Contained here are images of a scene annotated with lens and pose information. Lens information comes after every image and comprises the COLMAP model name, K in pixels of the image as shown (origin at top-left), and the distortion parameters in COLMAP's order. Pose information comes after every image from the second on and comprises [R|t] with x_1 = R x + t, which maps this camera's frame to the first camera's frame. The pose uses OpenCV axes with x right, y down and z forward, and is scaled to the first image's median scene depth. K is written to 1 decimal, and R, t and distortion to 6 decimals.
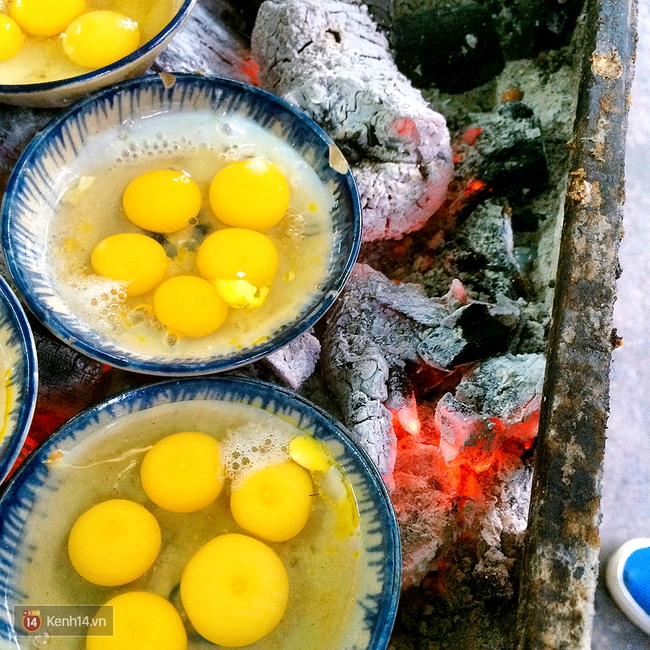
lens RADIAL K [[792.8, 0, 331.0], [0, 792.8, 319.9], [0, 0, 1]] dist [0.071139, 0.000000]
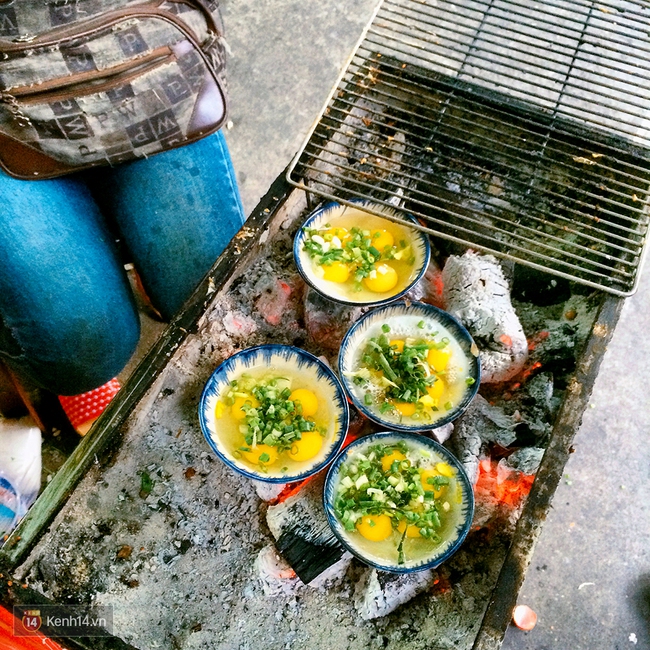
lens RADIAL K [[792.8, 0, 323.5], [0, 792.8, 325.1], [0, 0, 1]] dist [0.071139, 0.000000]
pose [[0.973975, 0.168744, -0.151322, -0.083724], [-0.175931, 0.983768, -0.035341, -0.114905], [0.142902, 0.061044, 0.987853, -1.394856]]
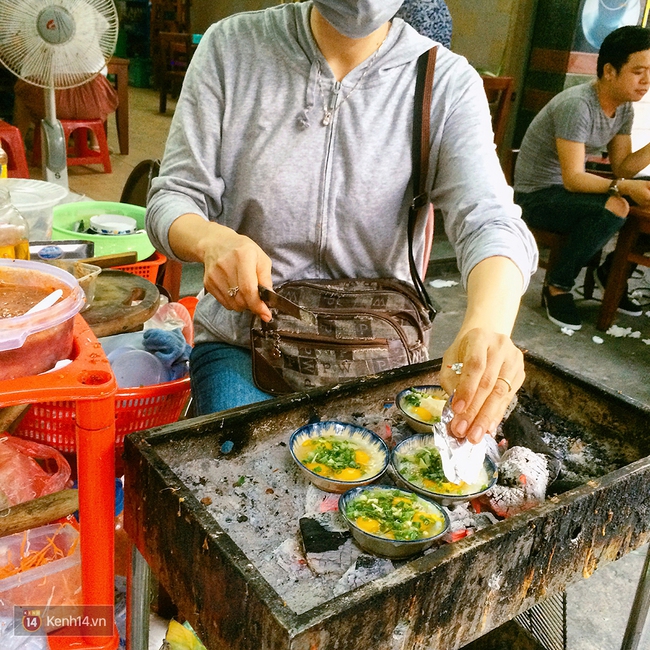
lens RADIAL K [[792.8, 0, 321.5], [0, 792.8, 325.6], [0, 0, 1]] dist [0.071139, 0.000000]
pose [[0.777724, 0.217143, -0.589910, 1.210945], [-0.541238, 0.708589, -0.452728, 1.178629], [0.319697, 0.671380, 0.668613, -1.719304]]
